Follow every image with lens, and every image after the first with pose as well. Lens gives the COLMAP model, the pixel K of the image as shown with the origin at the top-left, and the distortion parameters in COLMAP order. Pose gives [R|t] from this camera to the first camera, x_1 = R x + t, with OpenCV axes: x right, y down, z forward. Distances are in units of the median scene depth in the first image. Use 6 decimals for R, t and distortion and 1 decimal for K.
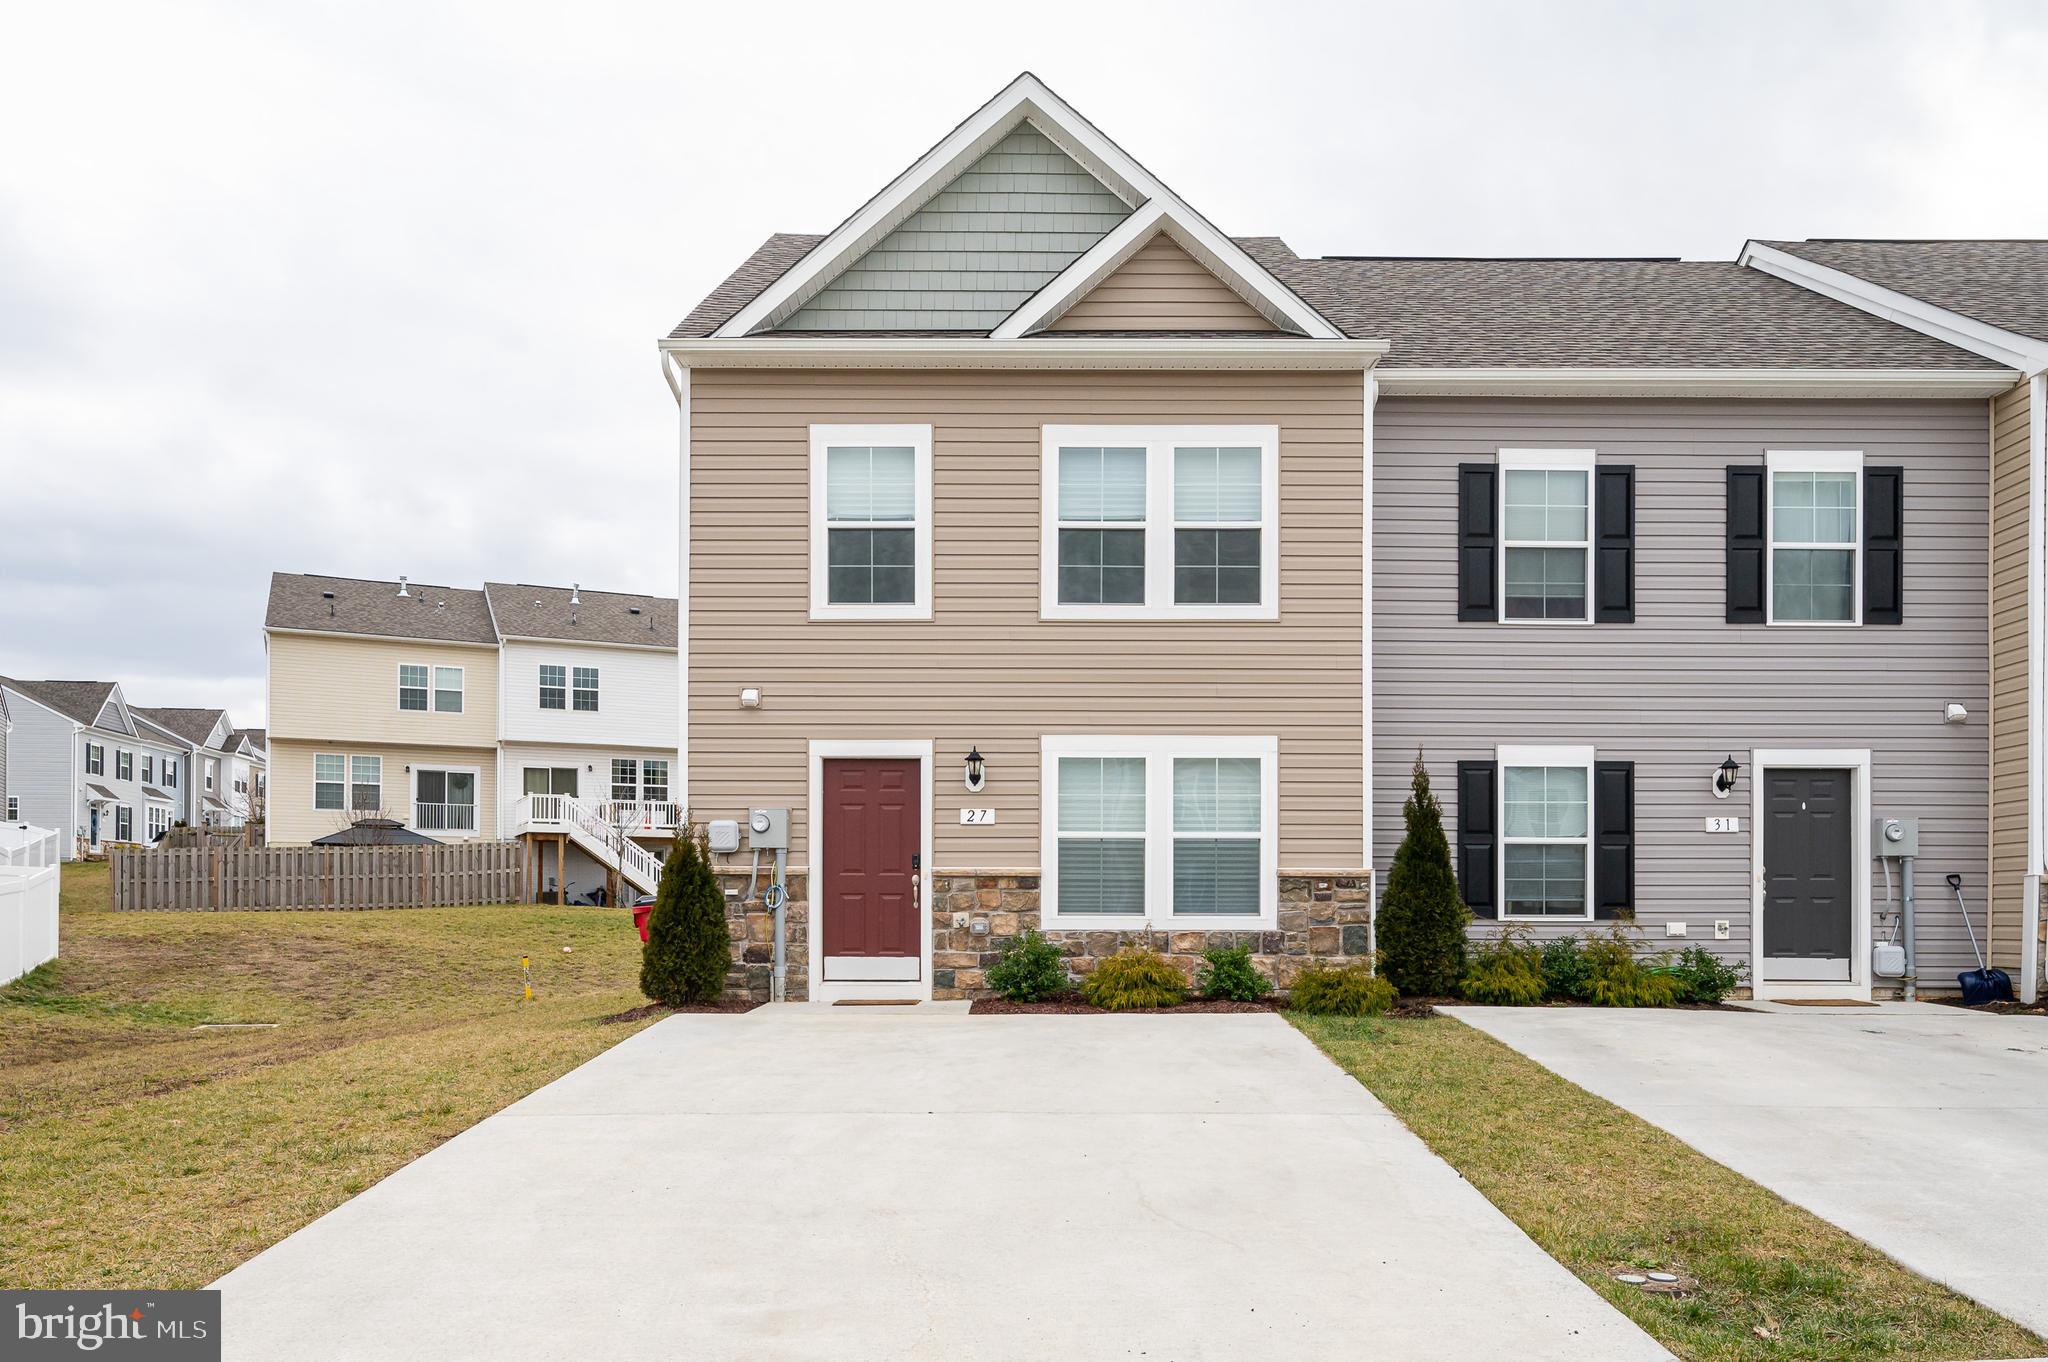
lens RADIAL K [[1430.3, 0, 1010.3], [0, 1430.3, 902.6], [0, 0, 1]] dist [0.001356, 0.001752]
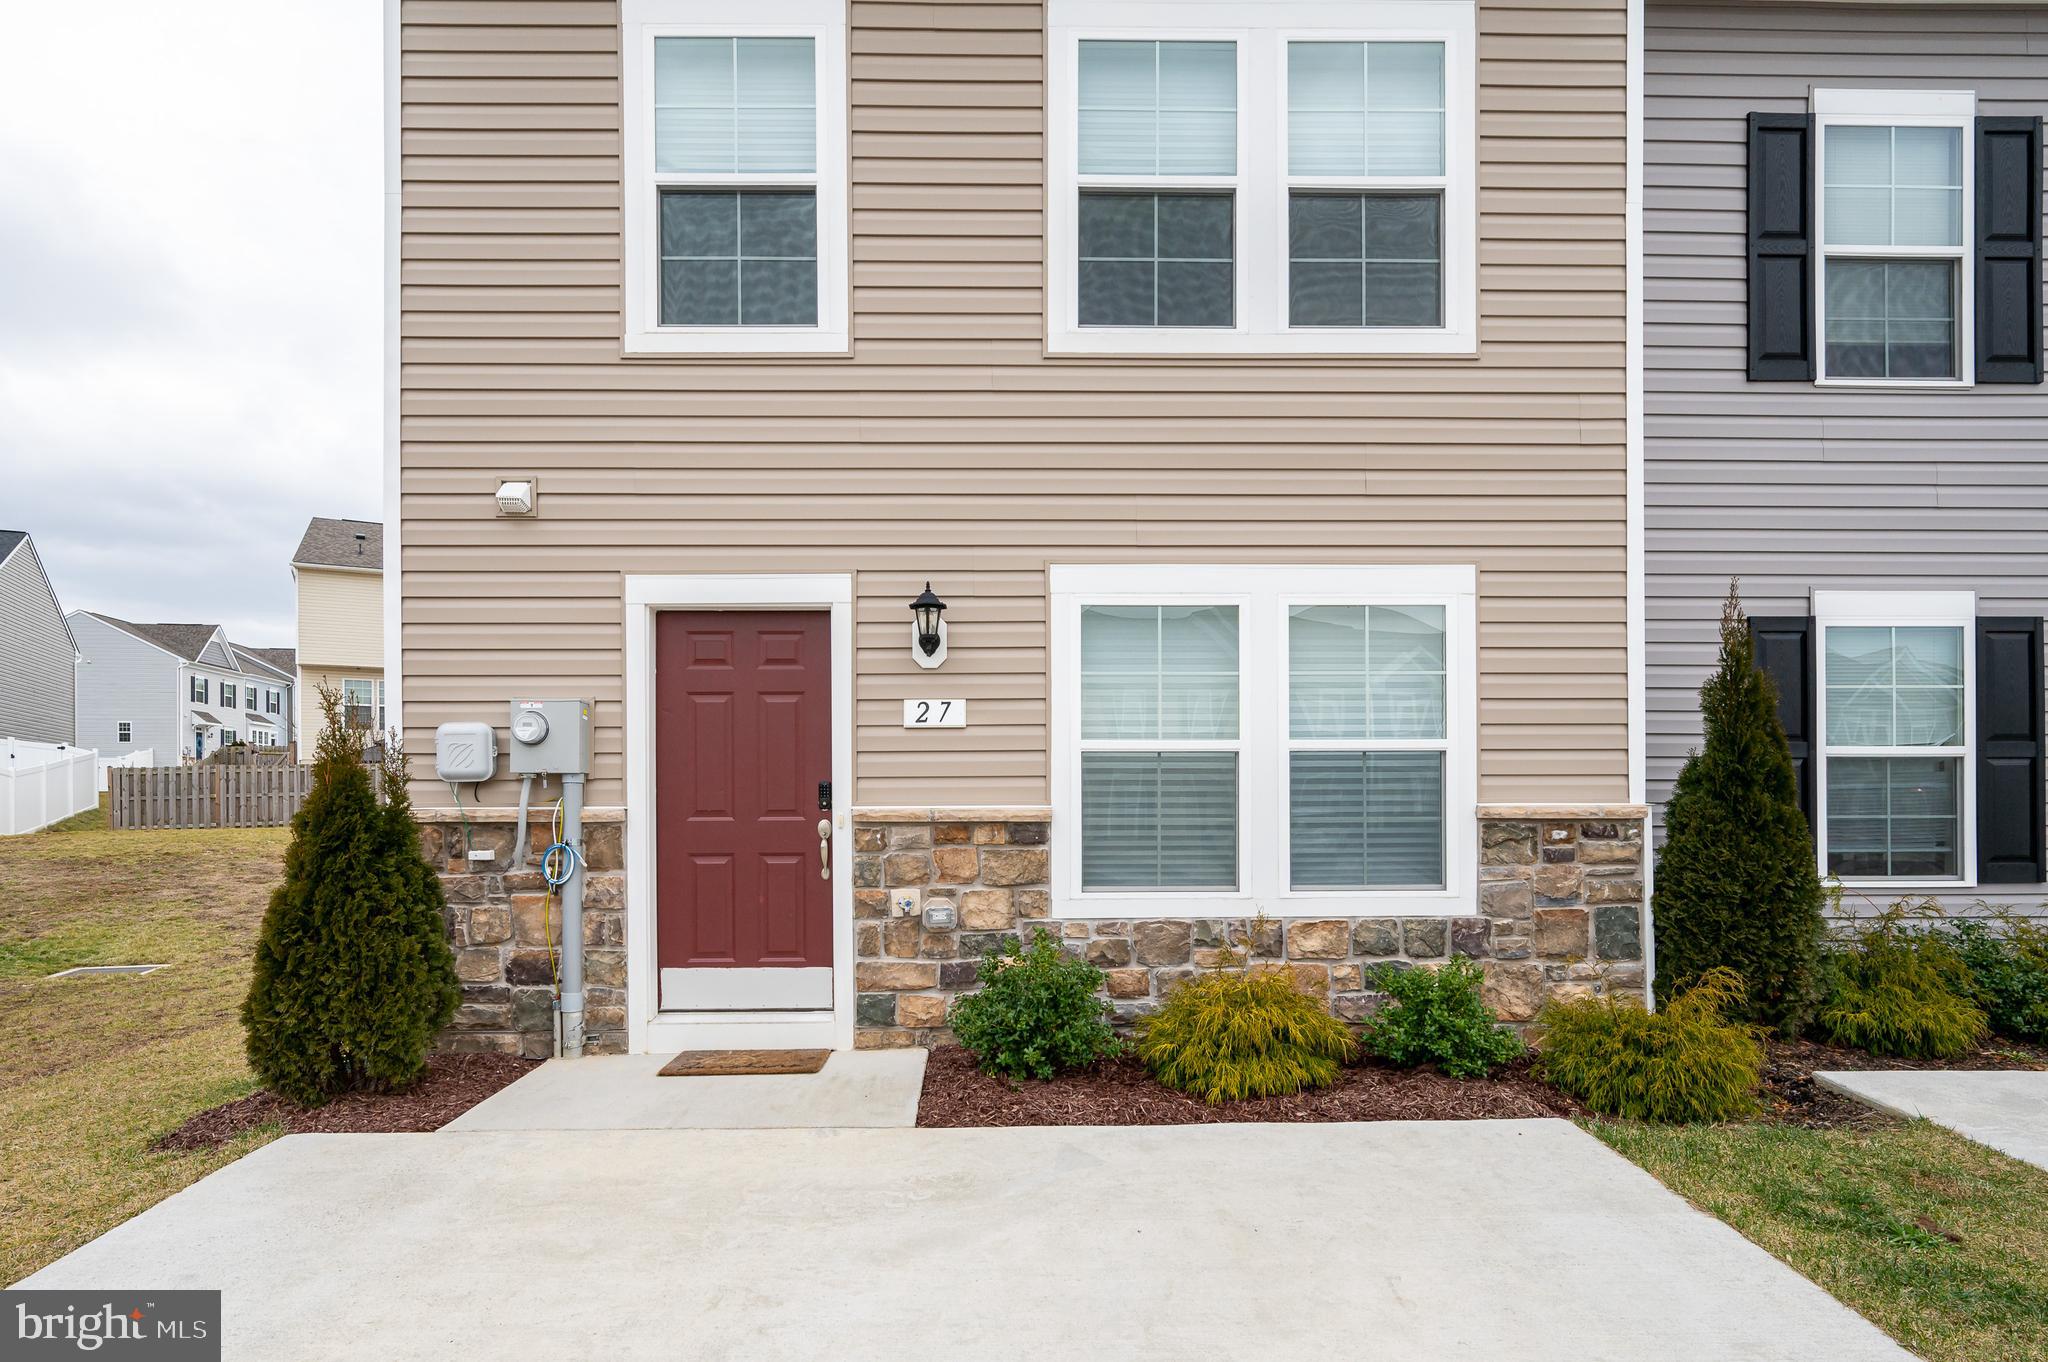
lens RADIAL K [[1090.2, 0, 995.5], [0, 1090.2, 807.9], [0, 0, 1]] dist [-0.000666, 0.001055]
pose [[0.999792, -0.006865, 0.019182, -0.007894], [0.006748, 0.999958, 0.006164, -0.026341], [-0.019224, -0.006033, 0.999797, 0.580641]]
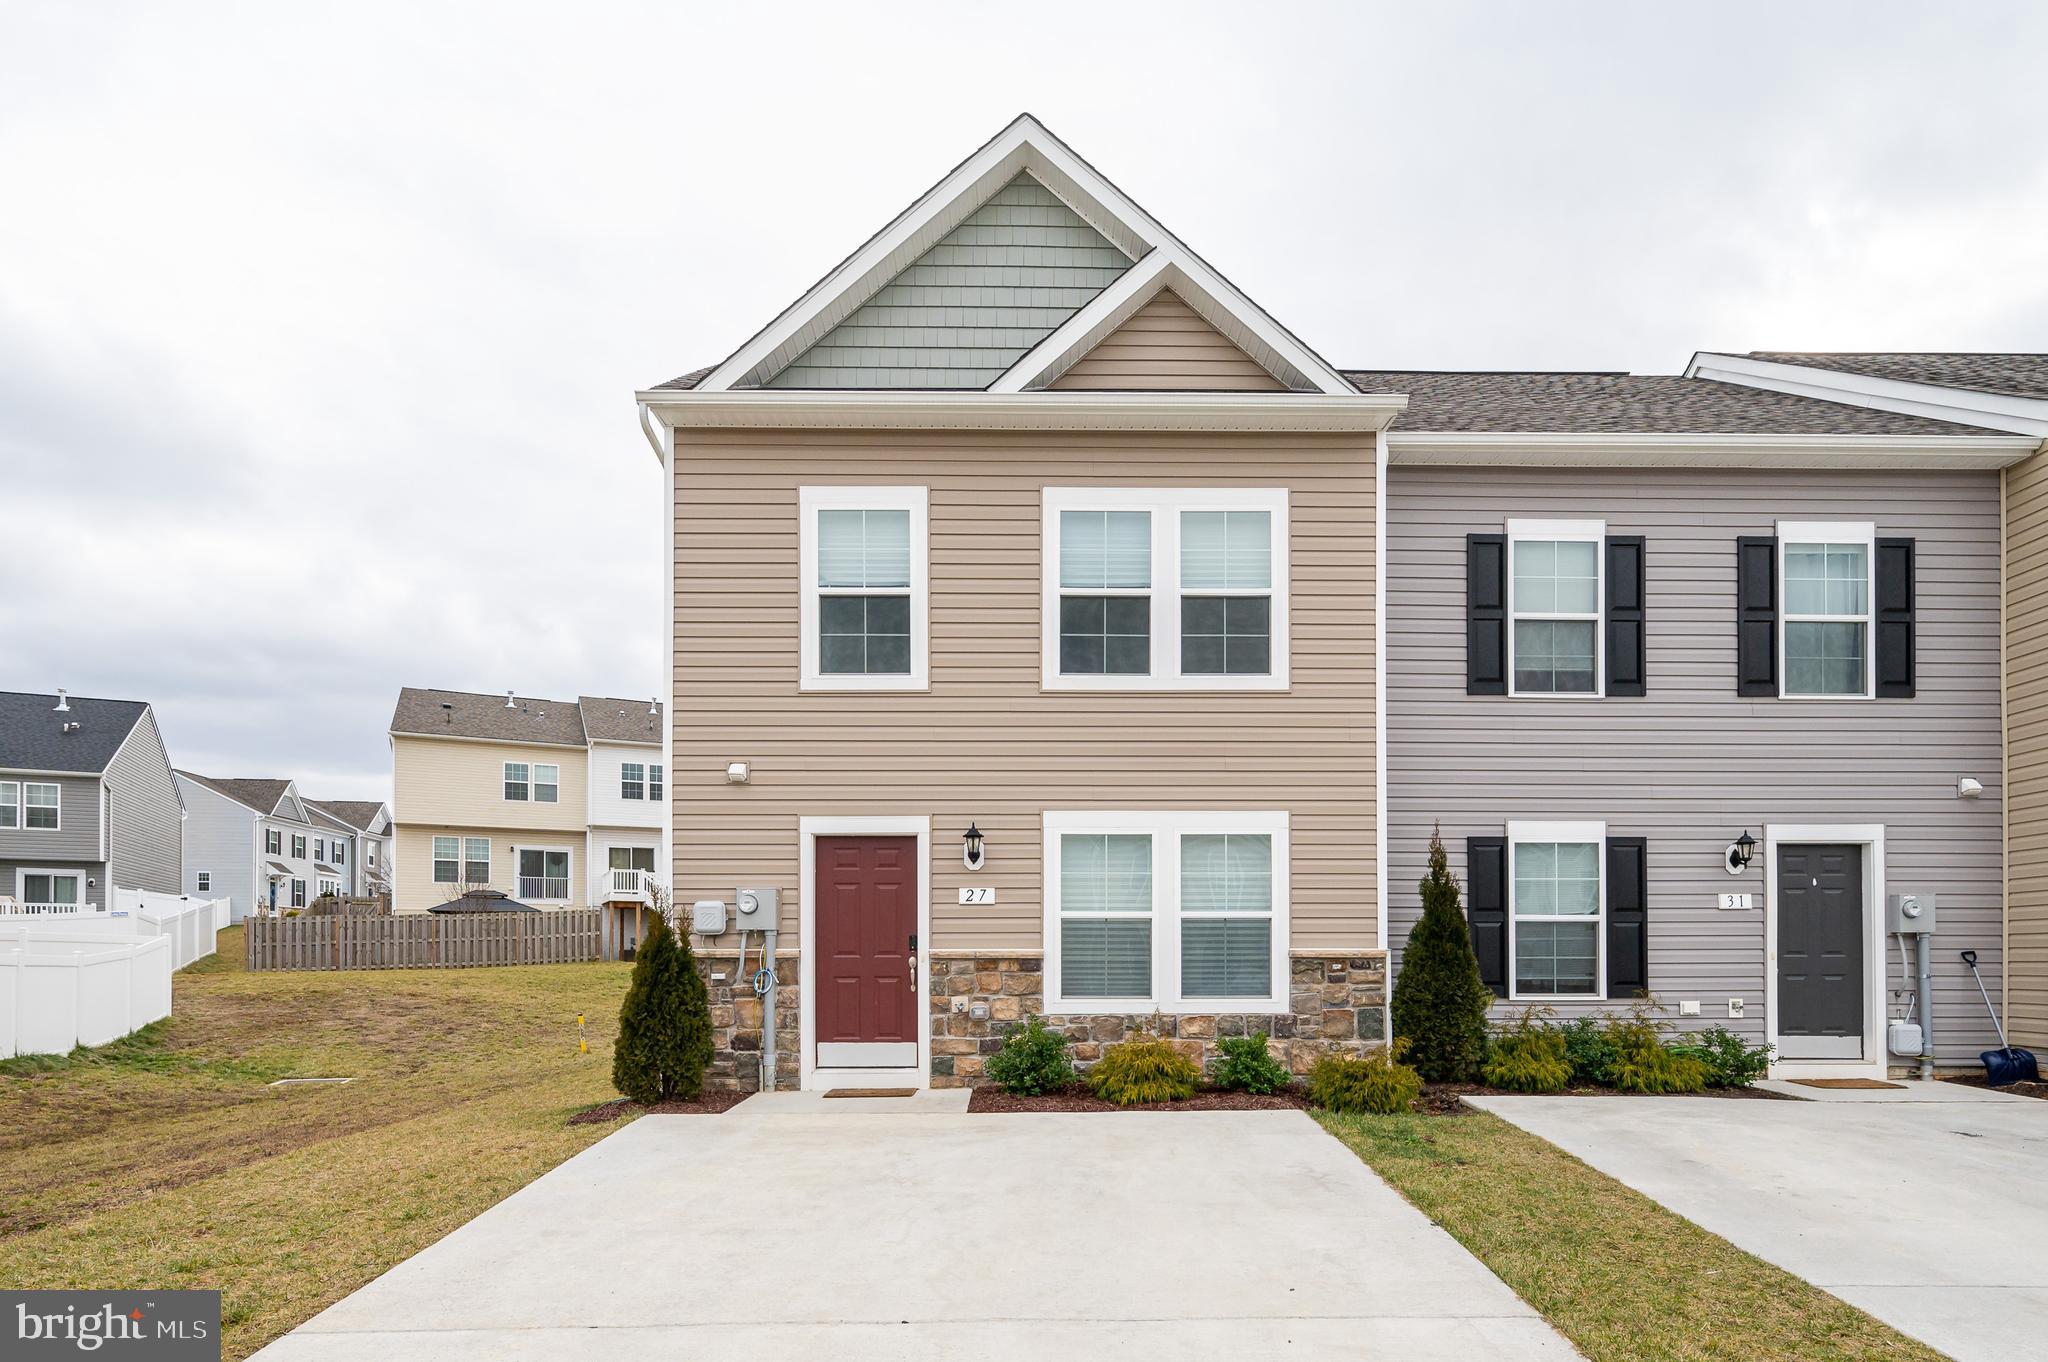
lens RADIAL K [[1090.5, 0, 1026.7], [0, 1090.5, 946.6], [0, 0, 1]] dist [0.002707, -0.000221]
pose [[0.999867, -0.003770, 0.015847, -0.001264], [0.003819, 0.999988, -0.003065, -0.023977], [-0.015835, 0.003125, 0.999870, 0.269908]]
